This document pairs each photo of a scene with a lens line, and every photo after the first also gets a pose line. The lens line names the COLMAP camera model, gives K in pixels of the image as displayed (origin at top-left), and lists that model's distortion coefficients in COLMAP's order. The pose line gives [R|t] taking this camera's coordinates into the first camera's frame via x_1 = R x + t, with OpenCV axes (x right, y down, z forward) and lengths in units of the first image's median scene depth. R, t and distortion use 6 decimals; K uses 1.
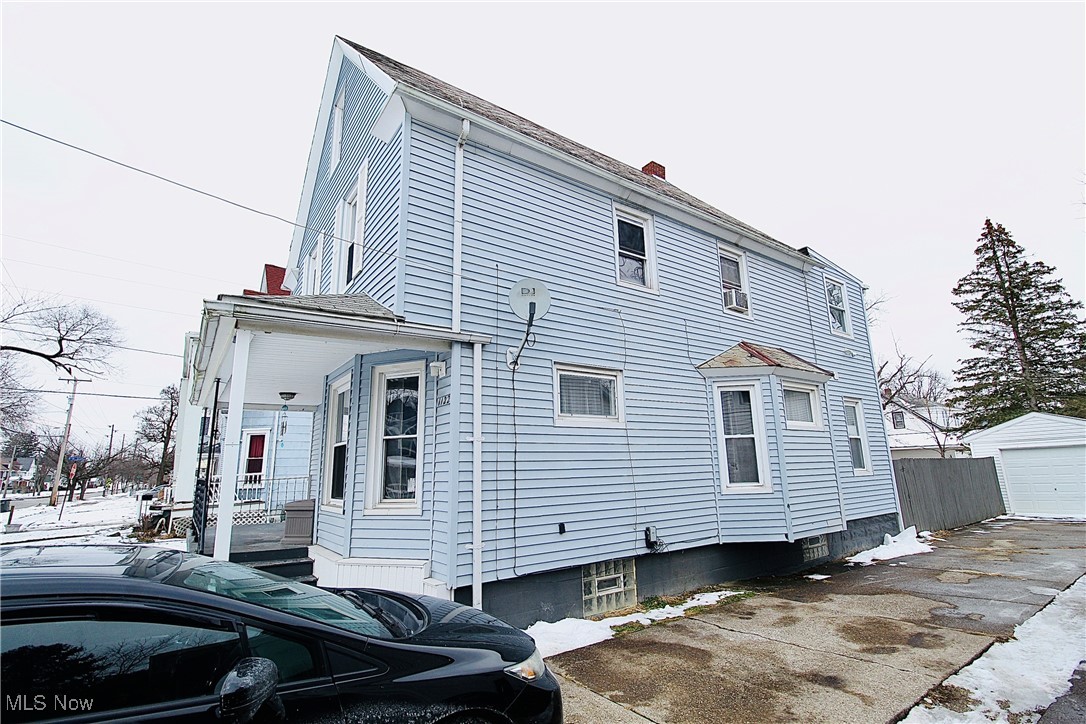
lens RADIAL K [[508.6, 0, 553.3], [0, 508.6, 355.7], [0, 0, 1]] dist [0.001516, -0.011911]
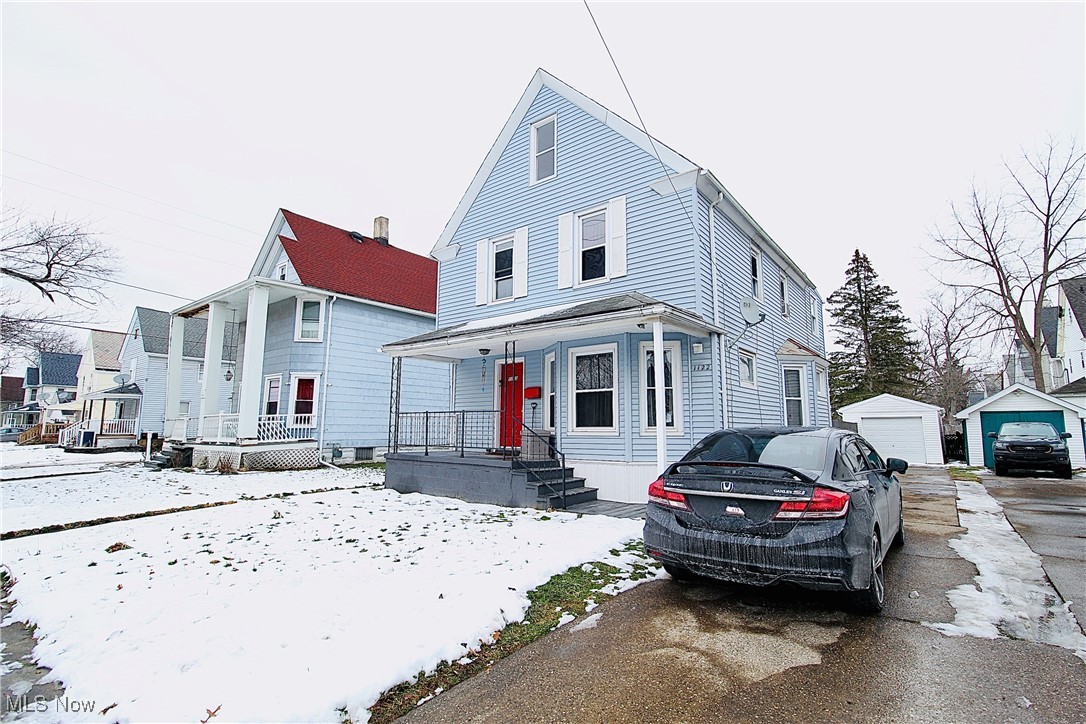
lens RADIAL K [[508.6, 0, 553.3], [0, 508.6, 355.7], [0, 0, 1]] dist [0.001516, -0.011911]
pose [[0.960068, 0.068694, 0.271201, -0.268705], [-0.088654, 0.994129, 0.062031, -0.002125], [-0.265348, -0.083597, 0.960522, -0.106247]]
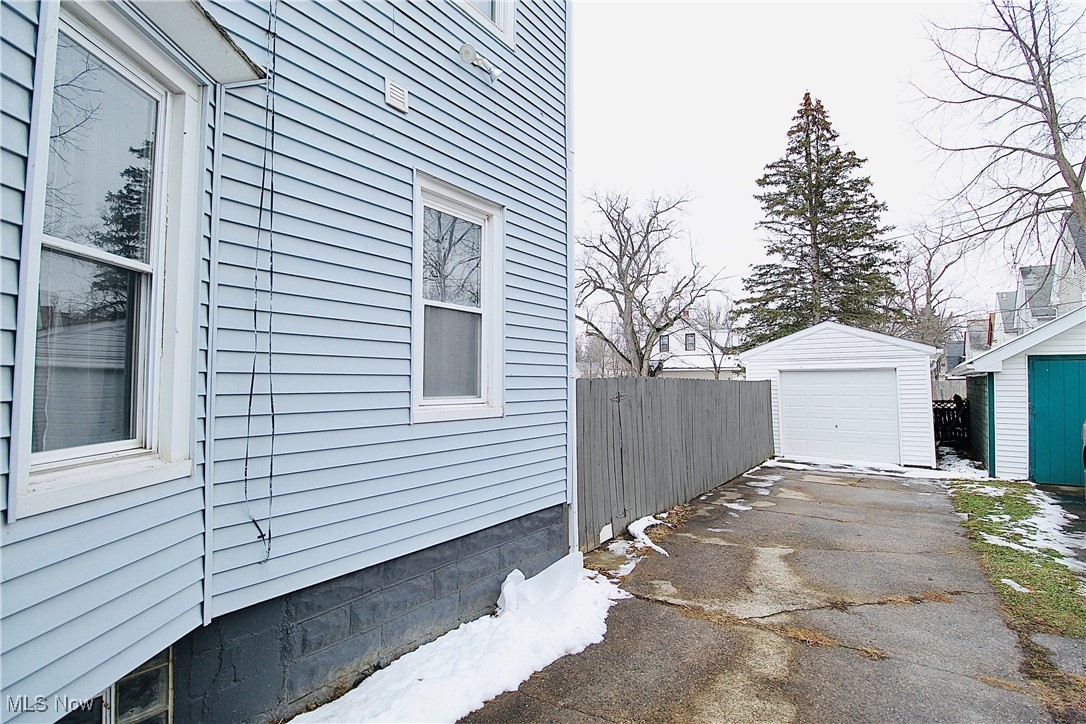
lens RADIAL K [[507.9, 0, 543.0], [0, 507.9, 362.0], [0, 0, 1]] dist [-0.011624, -0.011555]
pose [[0.955031, 0.038162, 0.294041, 0.247740], [-0.089227, 0.982705, 0.162263, 0.062150], [-0.282764, -0.181203, 0.941918, 0.298158]]
